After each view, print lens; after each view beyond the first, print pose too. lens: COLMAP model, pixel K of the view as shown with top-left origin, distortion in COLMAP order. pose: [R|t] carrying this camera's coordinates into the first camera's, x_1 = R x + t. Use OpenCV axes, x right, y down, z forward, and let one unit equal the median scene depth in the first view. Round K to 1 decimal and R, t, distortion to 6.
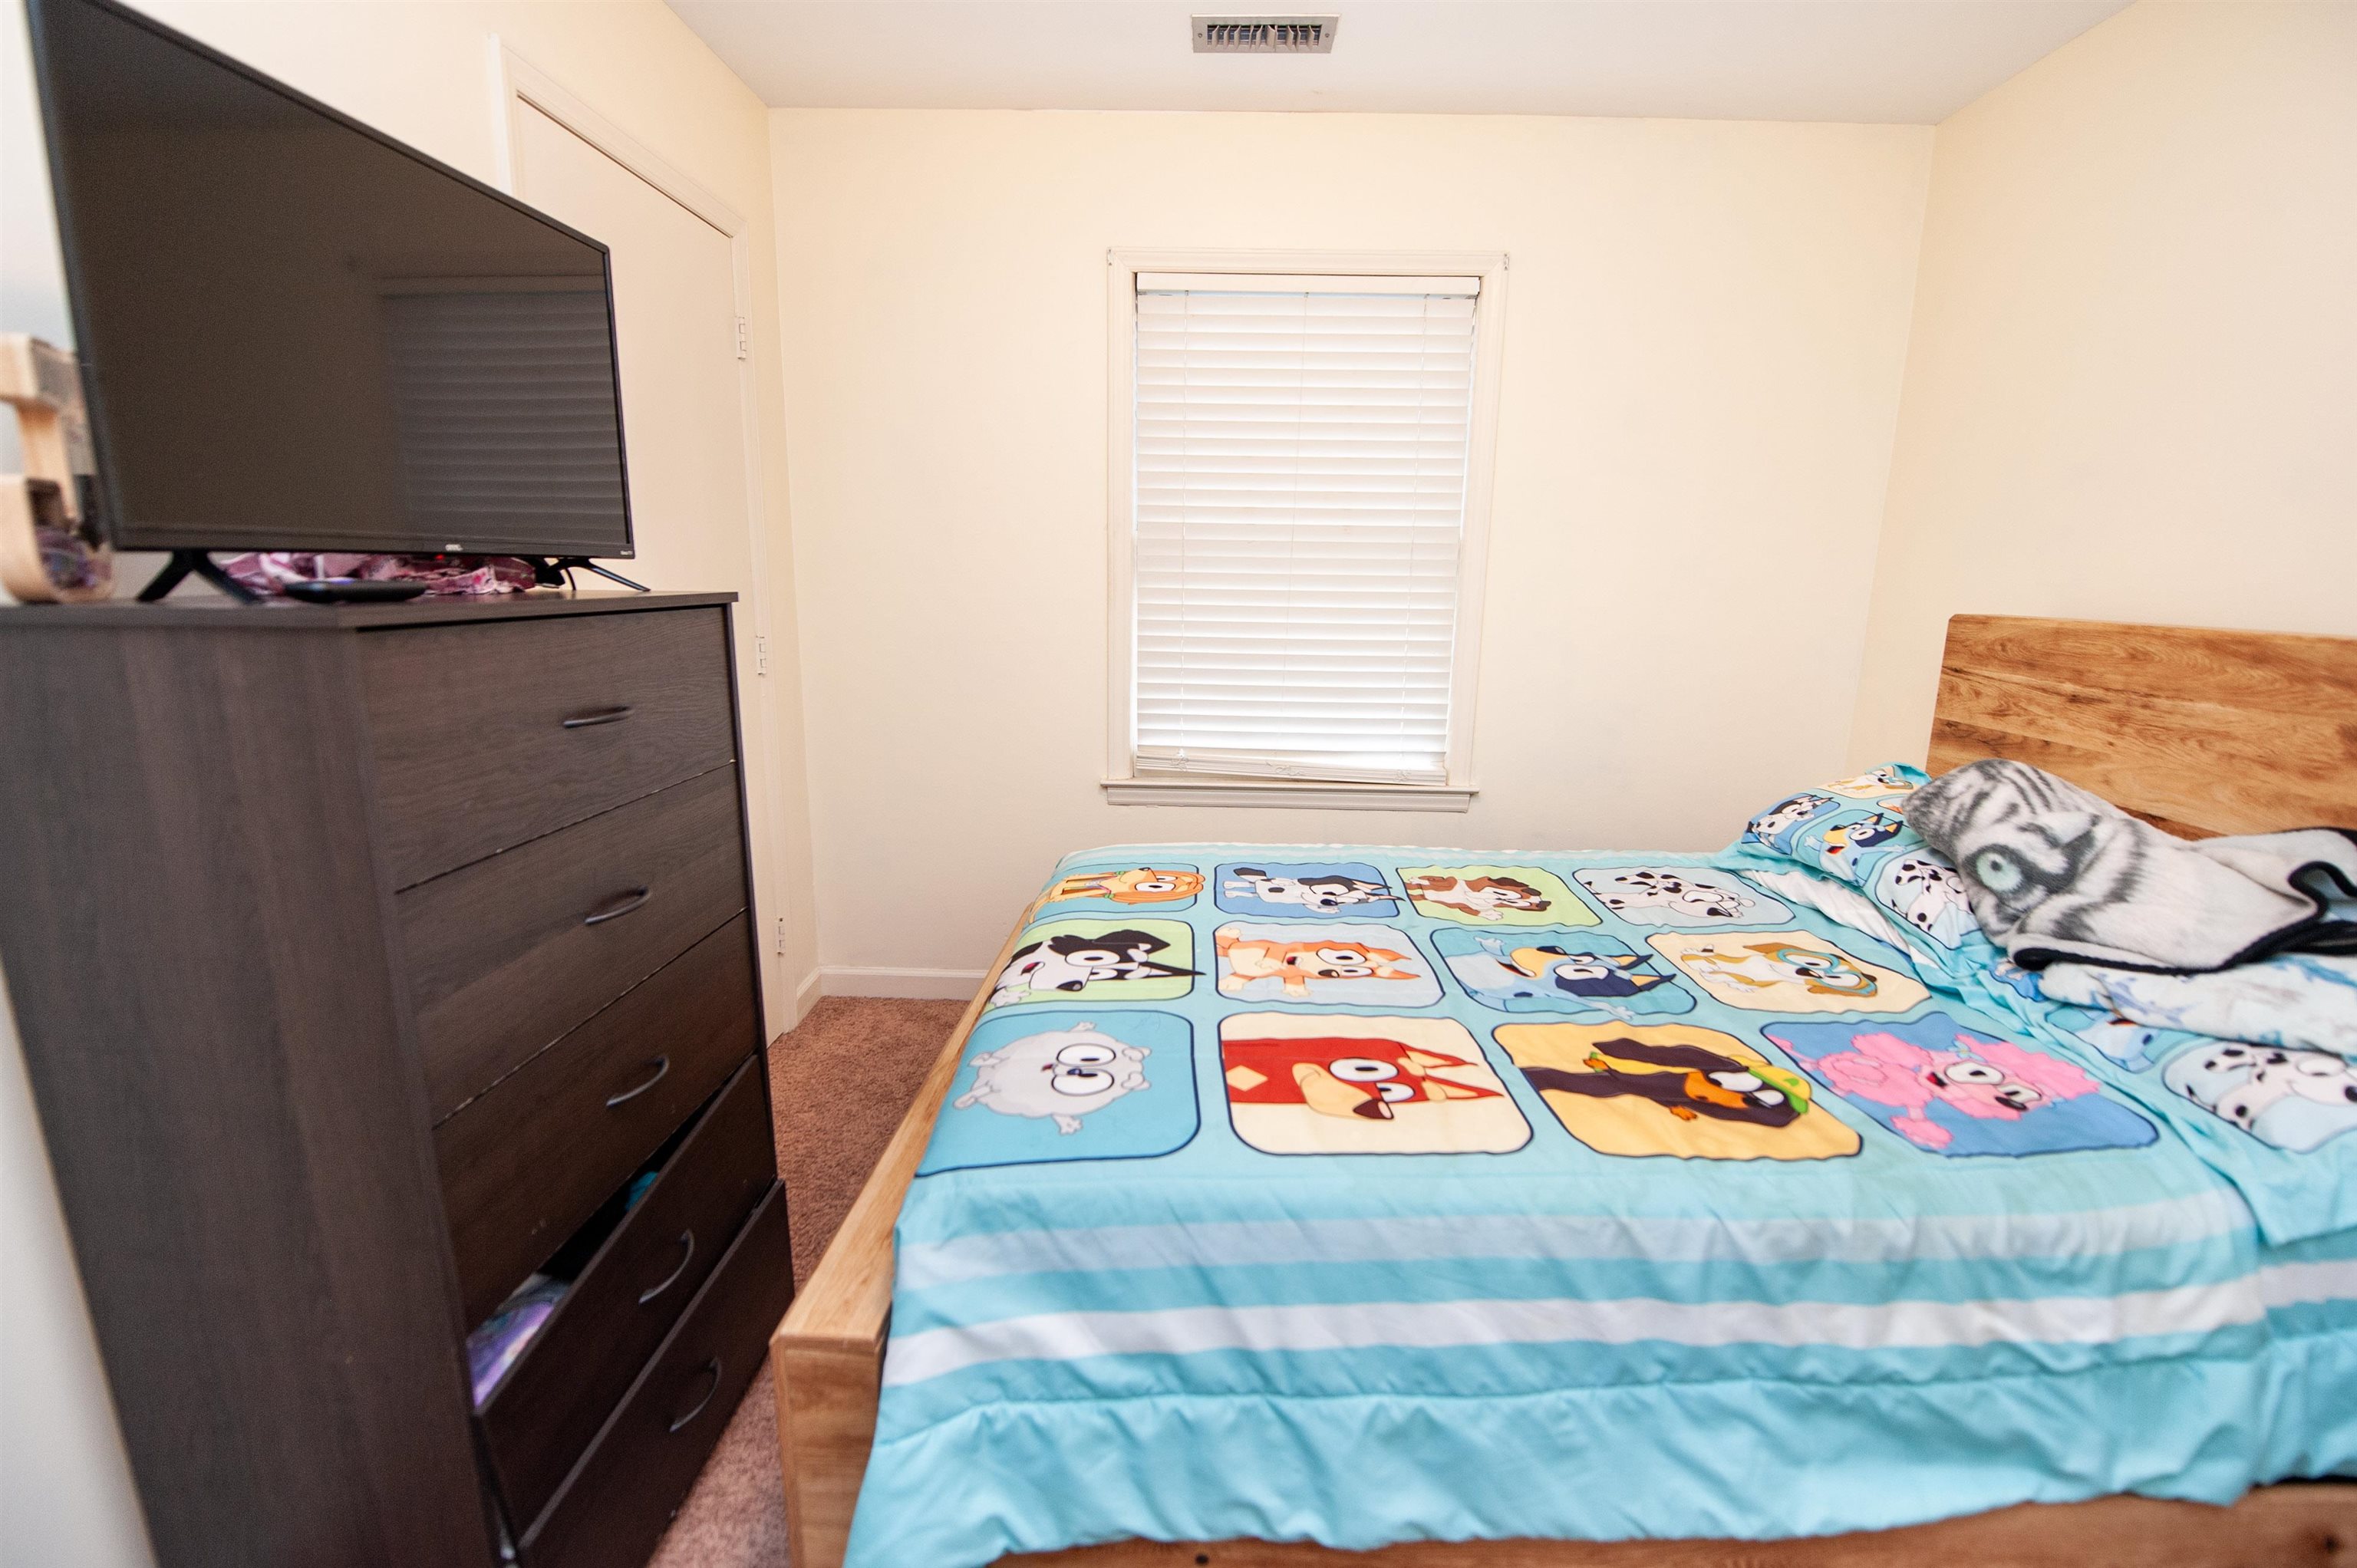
lens RADIAL K [[969.2, 0, 1178.5], [0, 969.2, 784.0], [0, 0, 1]] dist [-0.020152, -0.002143]
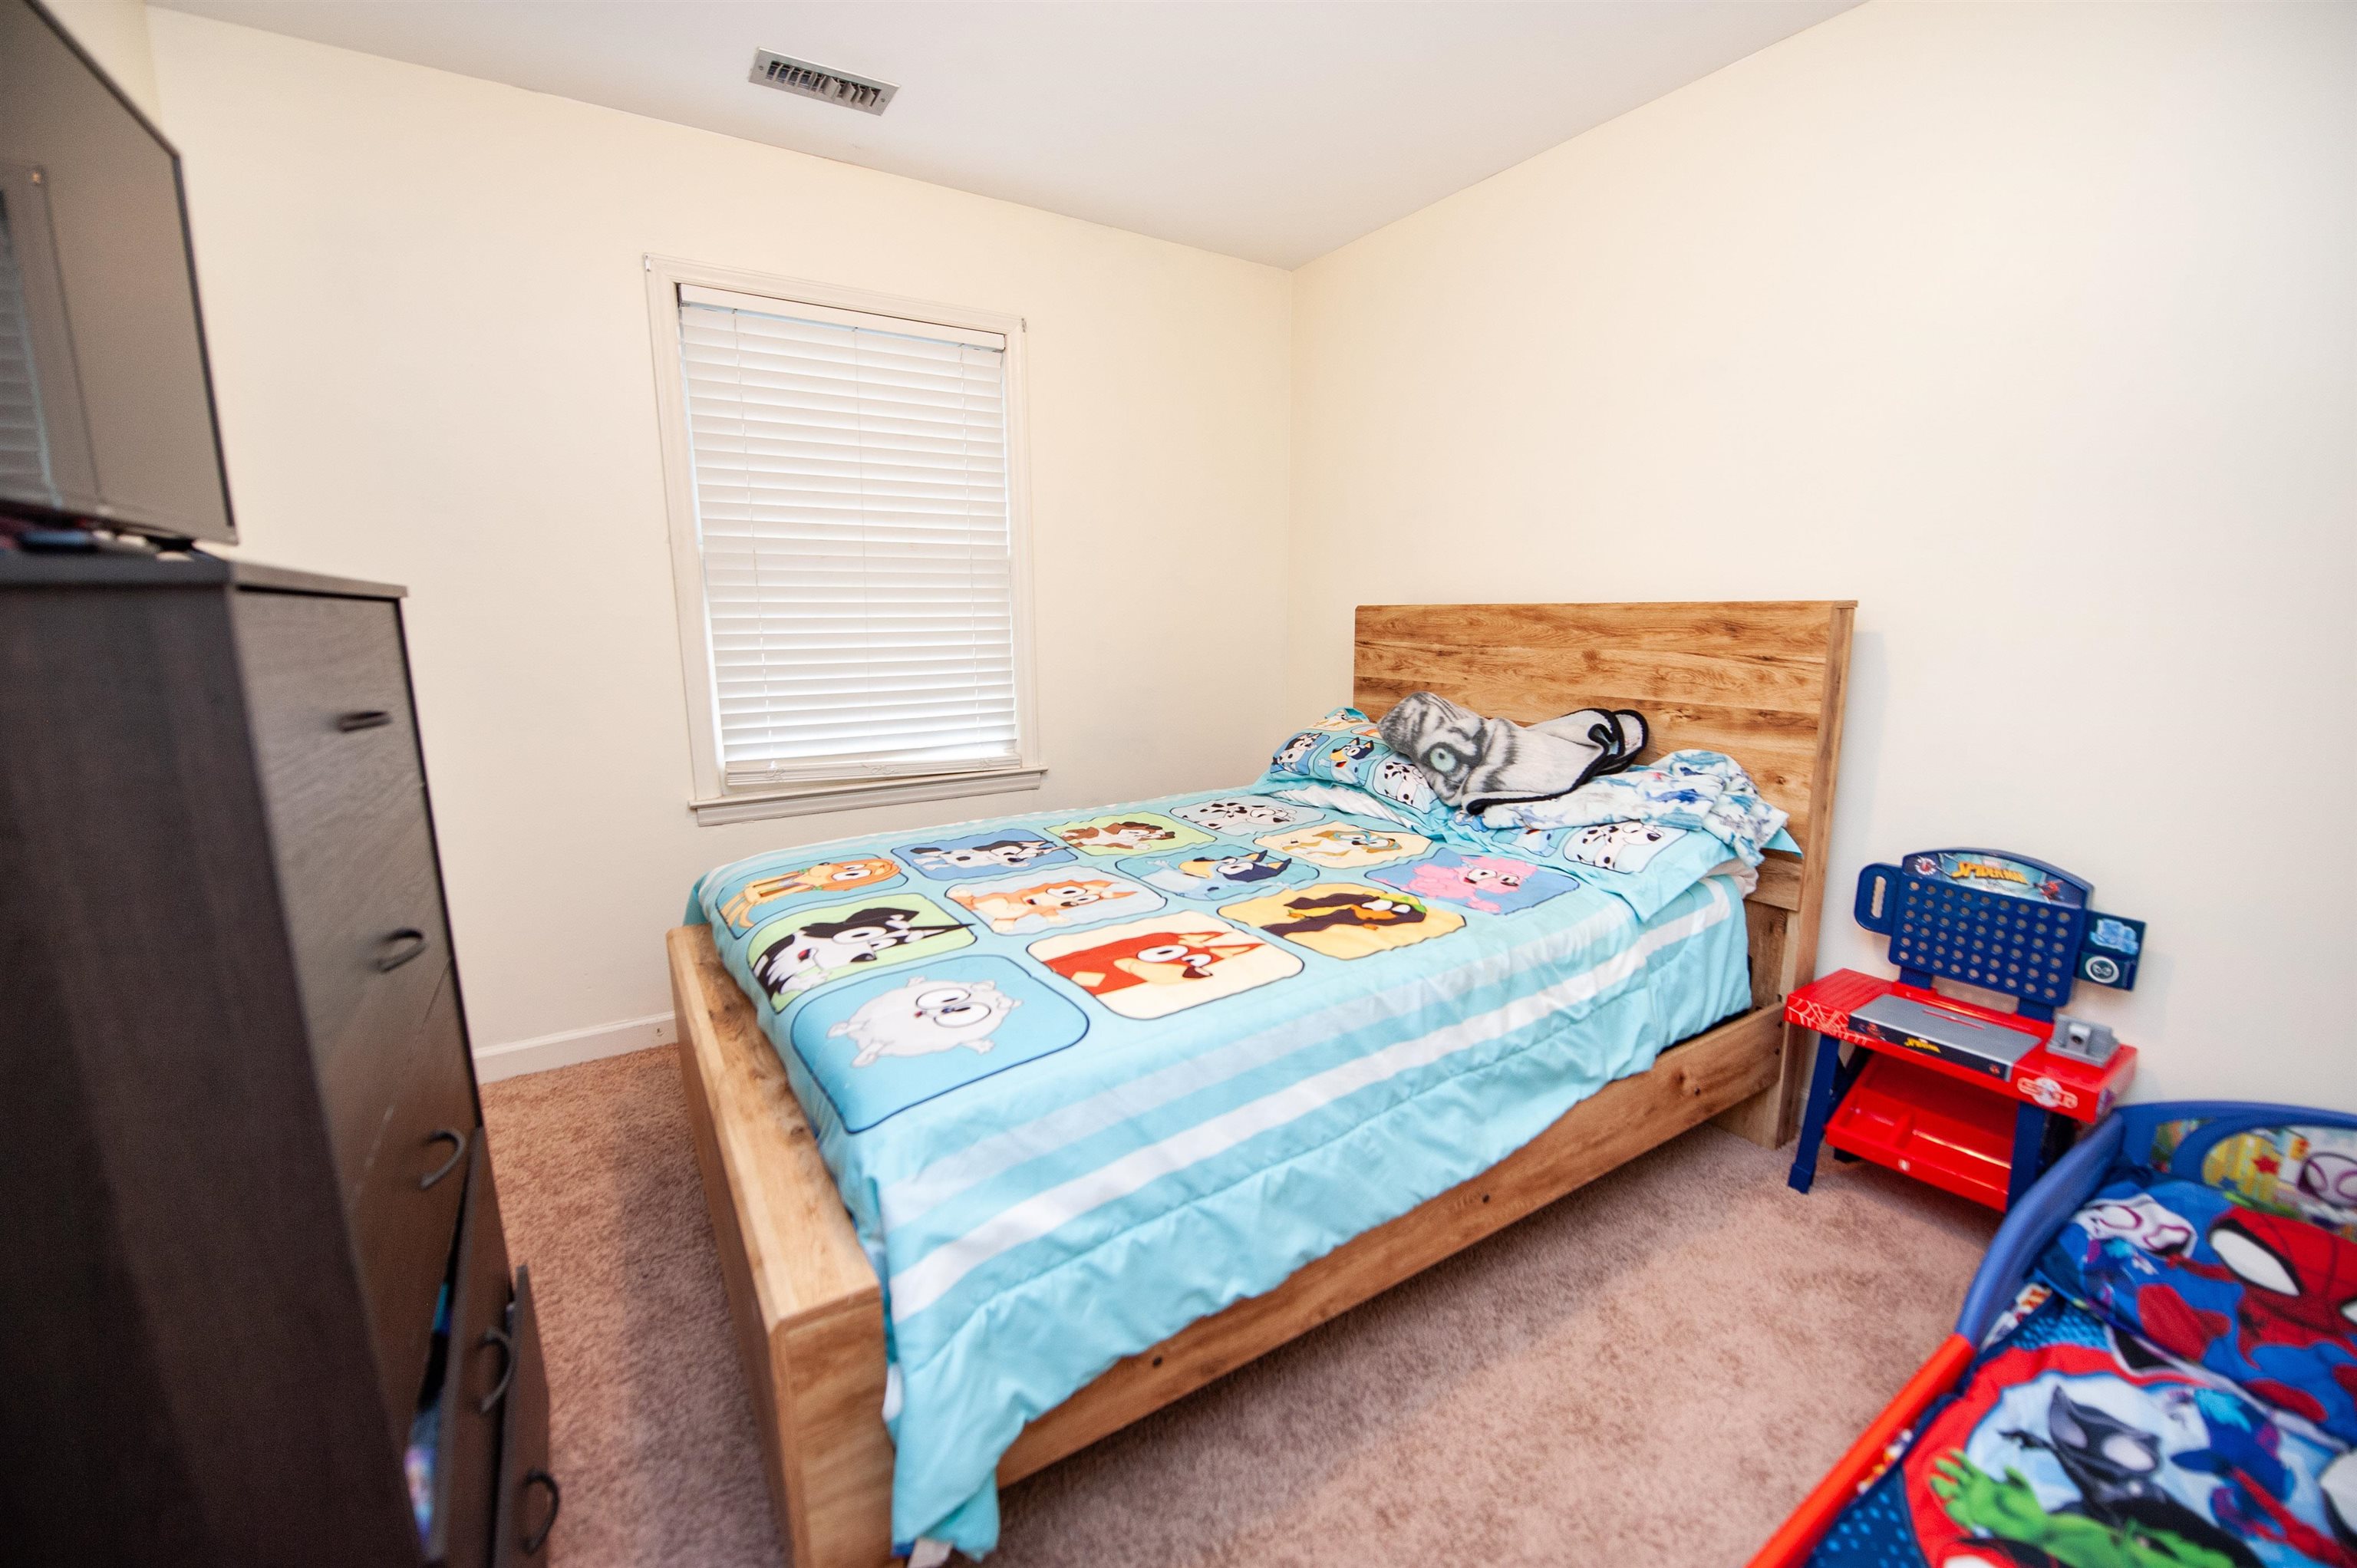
lens RADIAL K [[911.4, 0, 1132.6], [0, 911.4, 785.8], [0, 0, 1]] dist [-0.020997, -0.000464]
pose [[0.841475, -0.117557, 0.527351, -0.434854], [0.129506, 0.991474, 0.014371, 0.057148], [-0.524545, 0.056202, 0.849526, 0.003287]]
